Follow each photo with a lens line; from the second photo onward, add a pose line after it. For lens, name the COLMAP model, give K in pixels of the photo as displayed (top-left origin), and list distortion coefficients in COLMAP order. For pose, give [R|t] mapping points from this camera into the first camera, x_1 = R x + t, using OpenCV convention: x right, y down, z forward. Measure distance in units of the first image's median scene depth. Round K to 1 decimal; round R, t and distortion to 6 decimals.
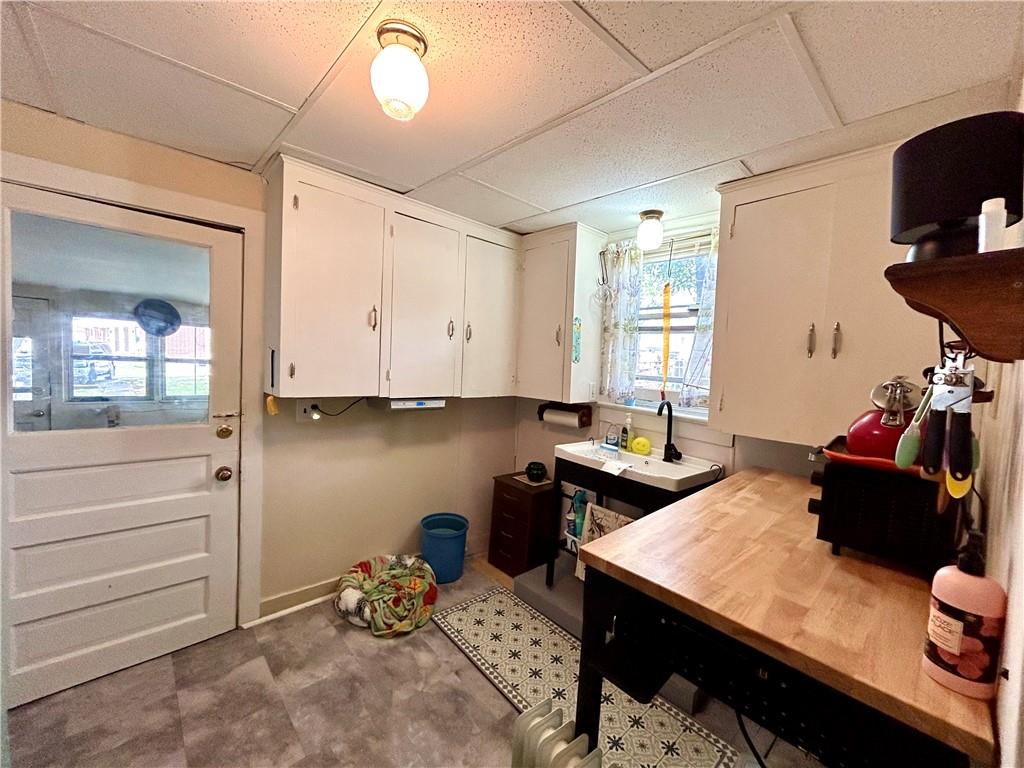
lens RADIAL K [[416.8, 0, 506.0], [0, 416.8, 390.3], [0, 0, 1]] dist [-0.000918, 0.000285]
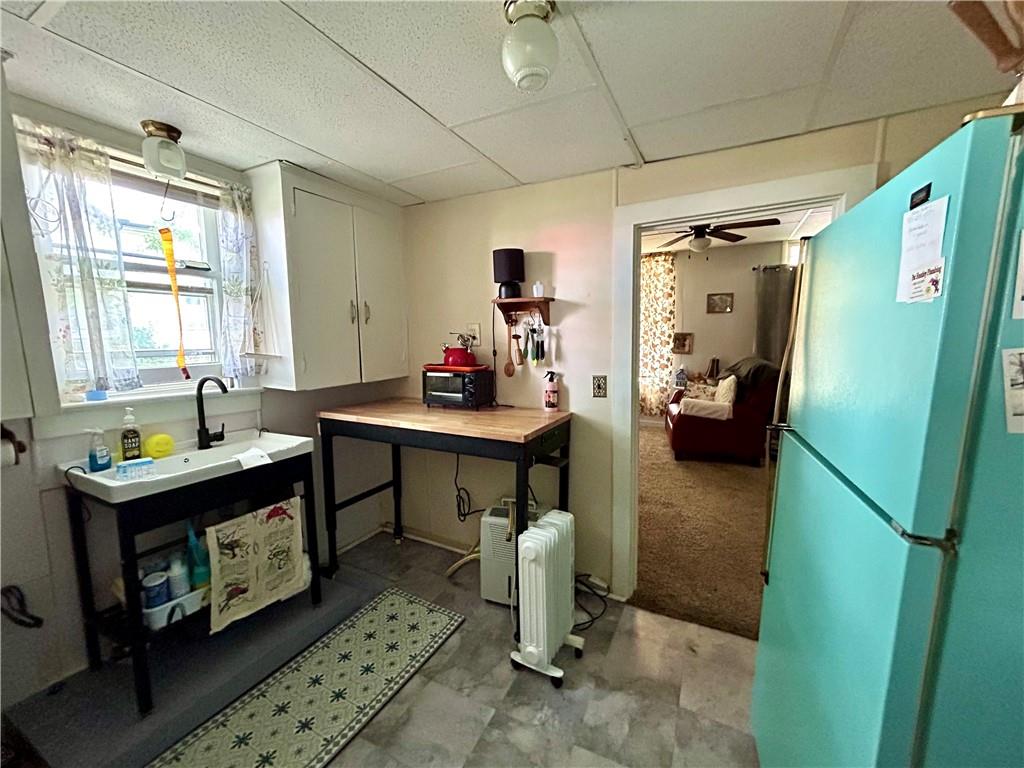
lens RADIAL K [[416.8, 0, 514.8], [0, 416.8, 390.4], [0, 0, 1]] dist [-0.000918, 0.000285]
pose [[-0.356071, -0.156427, 0.921273, -0.562553], [0.074200, 0.978043, 0.194745, -0.059546], [-0.931508, 0.137701, -0.336646, 0.646164]]
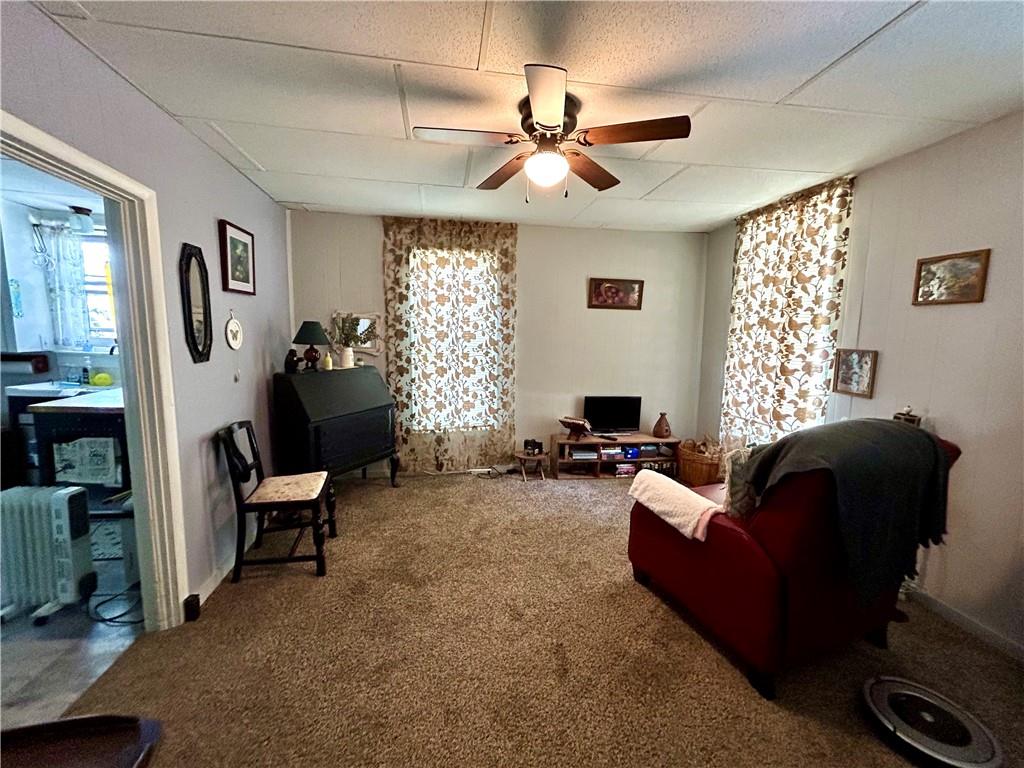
lens RADIAL K [[416.8, 0, 511.1], [0, 416.8, 389.7], [0, 0, 1]] dist [-0.000918, 0.000285]
pose [[0.537090, -0.125056, 0.834204, -0.098558], [0.052236, 0.991982, 0.115078, 0.077629], [-0.841906, -0.018232, 0.539316, -0.854660]]
